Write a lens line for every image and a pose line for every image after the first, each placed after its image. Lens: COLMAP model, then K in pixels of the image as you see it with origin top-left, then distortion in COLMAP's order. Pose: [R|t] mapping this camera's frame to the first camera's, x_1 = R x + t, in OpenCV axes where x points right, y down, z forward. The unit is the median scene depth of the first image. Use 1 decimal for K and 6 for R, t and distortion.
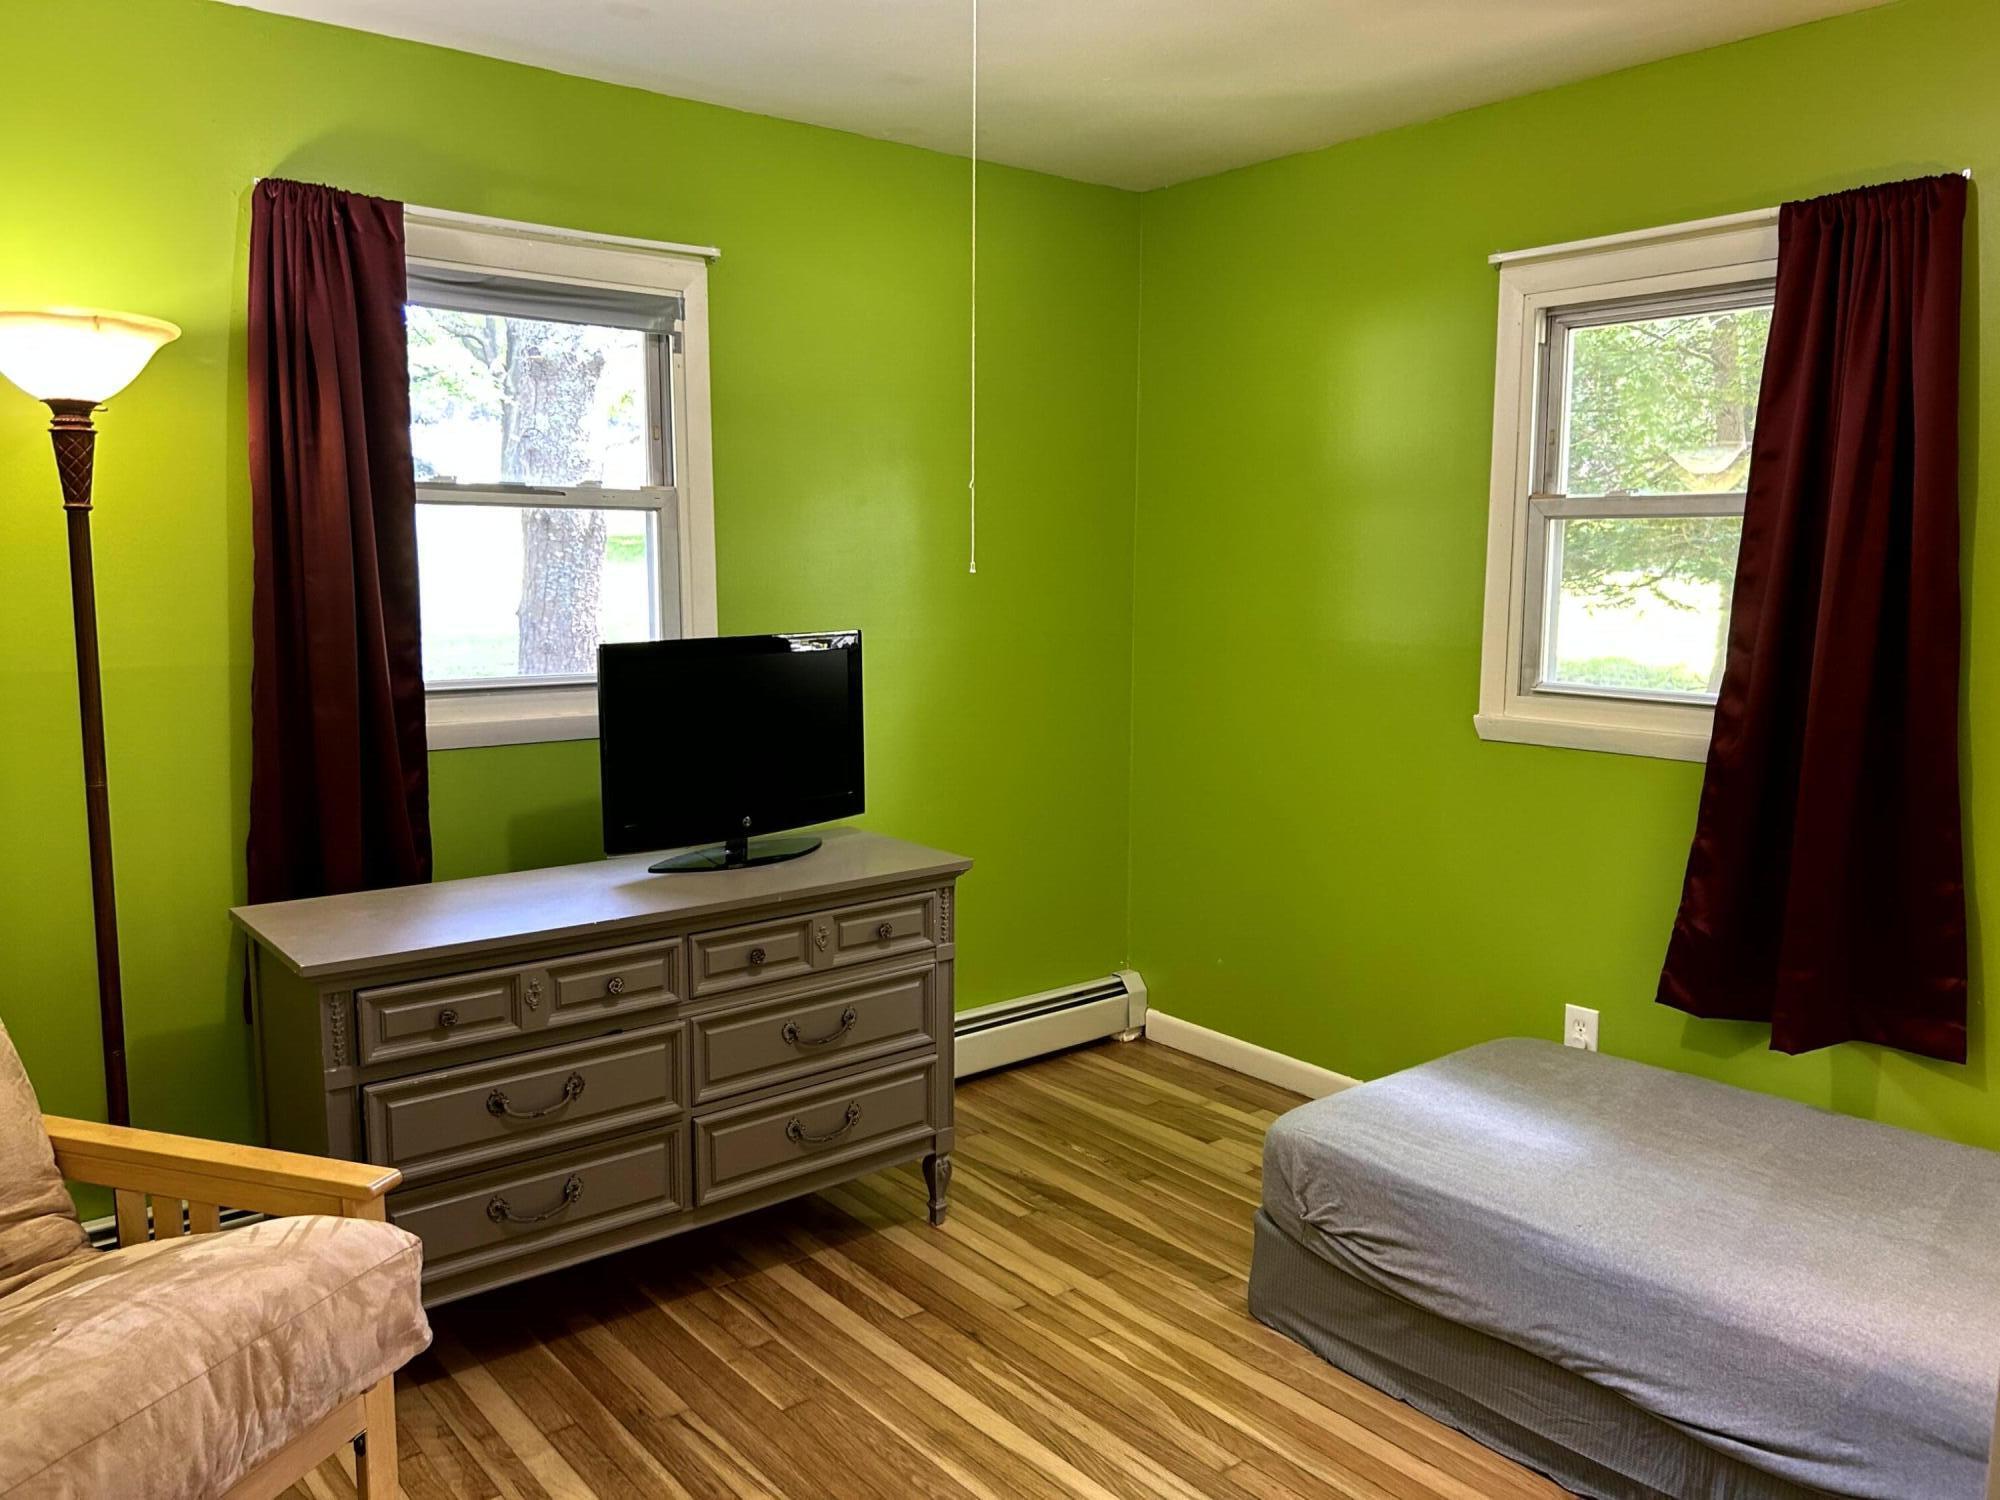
lens RADIAL K [[1525.8, 0, 1000.6], [0, 1525.8, 743.9], [0, 0, 1]] dist [0.077018, -0.057834]
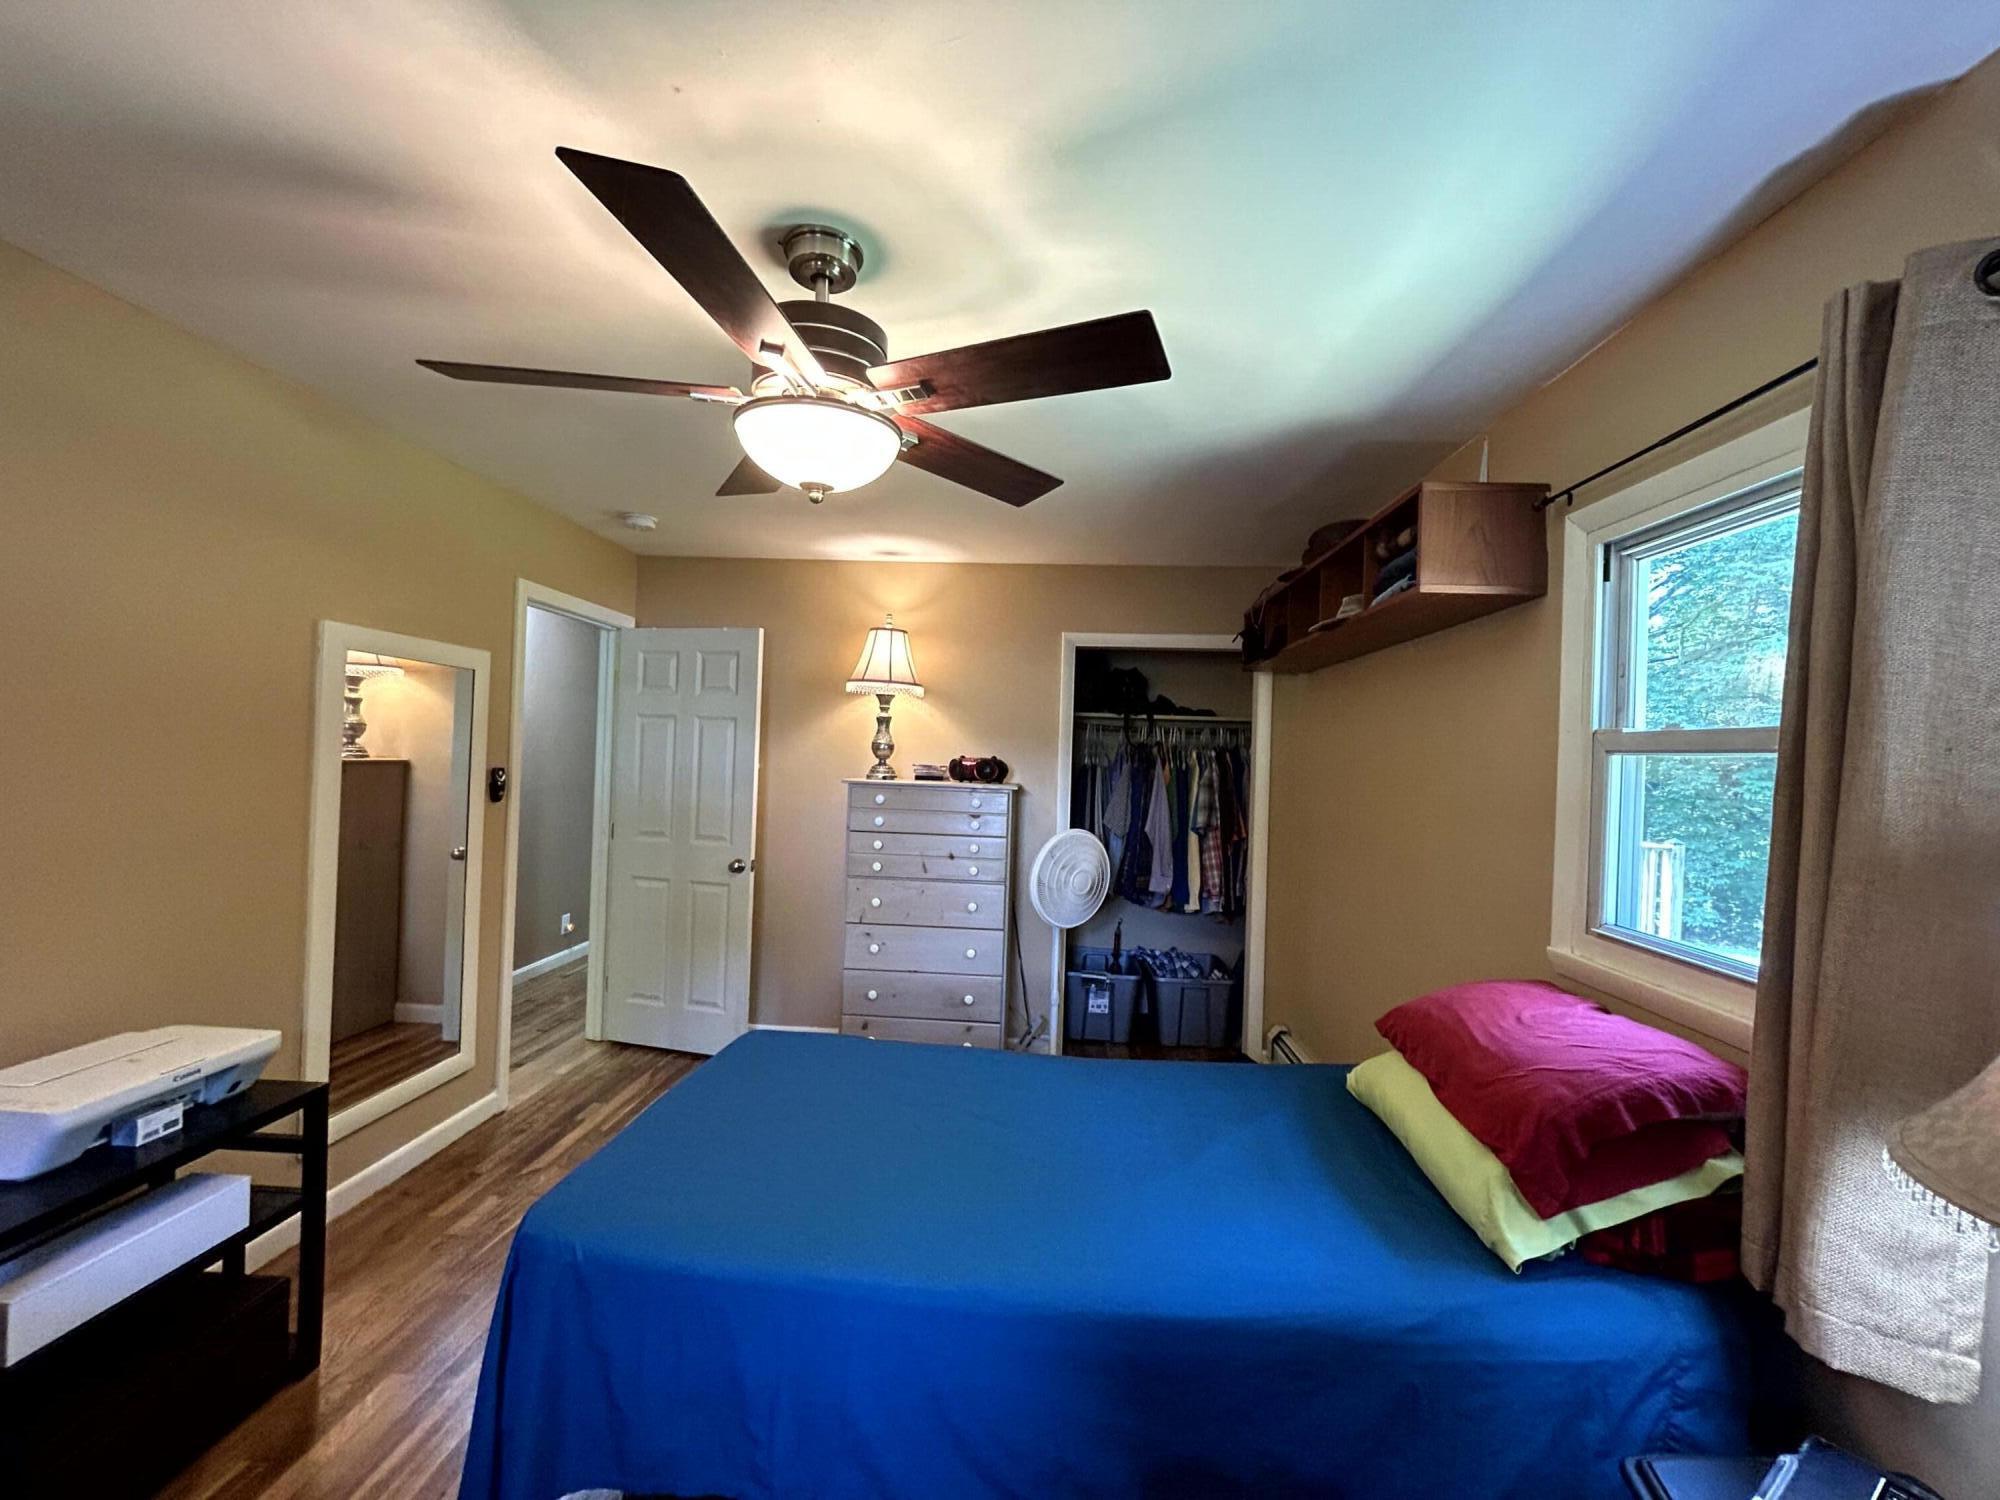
lens RADIAL K [[811.2, 0, 1001.3], [0, 811.2, 754.7], [0, 0, 1]] dist [-0.001983, 0.000108]
pose [[0.743259, 0.018671, -0.668743, 0.495209], [-0.115102, 0.988273, -0.100336, -0.060618], [0.659027, 0.151550, 0.736693, 0.451826]]
